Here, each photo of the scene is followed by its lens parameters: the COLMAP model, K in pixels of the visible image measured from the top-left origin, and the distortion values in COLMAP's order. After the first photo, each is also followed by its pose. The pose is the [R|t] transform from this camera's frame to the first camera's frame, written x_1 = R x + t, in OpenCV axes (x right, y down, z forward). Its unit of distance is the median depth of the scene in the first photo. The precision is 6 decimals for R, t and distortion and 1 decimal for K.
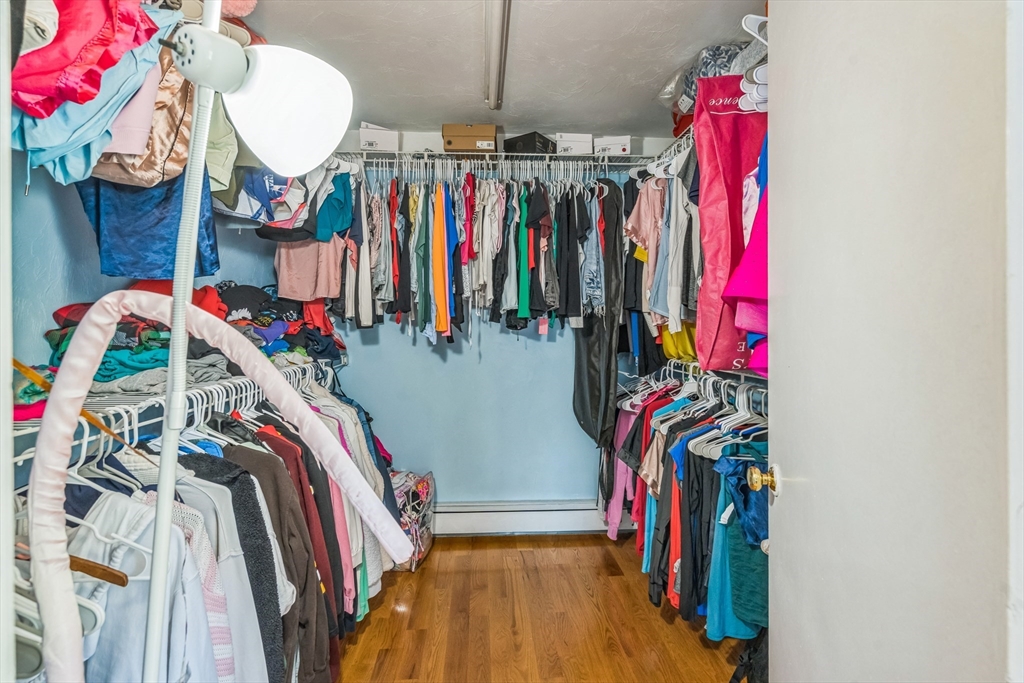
lens RADIAL K [[477.1, 0, 511.0], [0, 477.1, 336.8], [0, 0, 1]] dist [-0.001372, 0.000248]
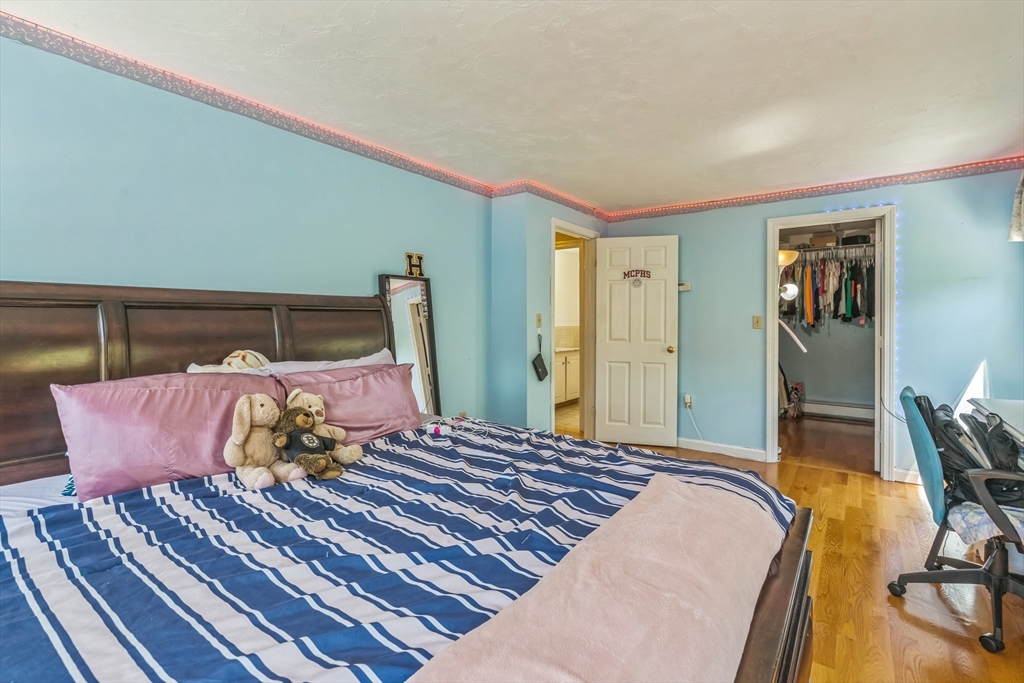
lens RADIAL K [[477.1, 0, 505.7], [0, 477.1, 324.7], [0, 0, 1]] dist [-0.001372, 0.000248]
pose [[0.765384, 0.007010, -0.643536, 0.246271], [-0.009543, 0.999954, -0.000458, 0.015640], [0.643503, 0.006491, 0.765416, -1.940120]]
